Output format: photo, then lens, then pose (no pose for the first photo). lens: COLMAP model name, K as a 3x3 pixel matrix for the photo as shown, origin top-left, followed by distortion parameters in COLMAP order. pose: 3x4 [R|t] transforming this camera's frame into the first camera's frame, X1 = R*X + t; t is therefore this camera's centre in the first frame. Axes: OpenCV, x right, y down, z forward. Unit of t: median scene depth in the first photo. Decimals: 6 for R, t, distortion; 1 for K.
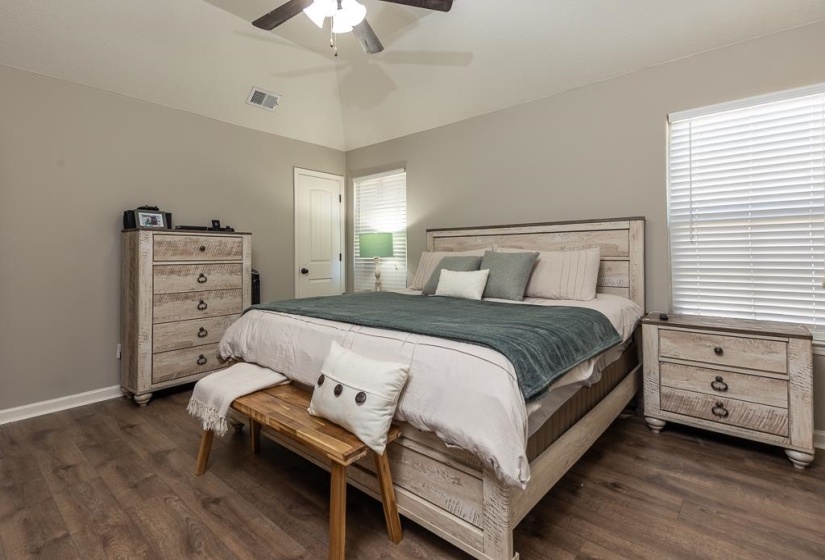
lens RADIAL K [[407.0, 0, 409.5], [0, 407.0, 241.2], [0, 0, 1]] dist [0.050209, -0.022002]
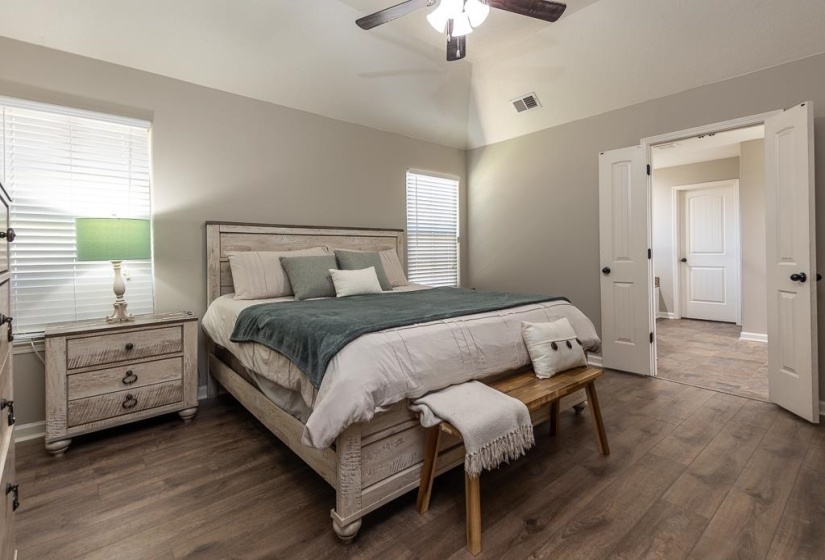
lens RADIAL K [[395.4, 0, 408.5], [0, 395.4, 251.5], [0, 0, 1]] dist [0.052533, -0.017253]
pose [[0.118666, 0.007317, 0.992907, -0.607302], [-0.024473, 0.999691, -0.004442, 0.019851], [-0.992633, -0.023773, 0.118808, 0.517608]]
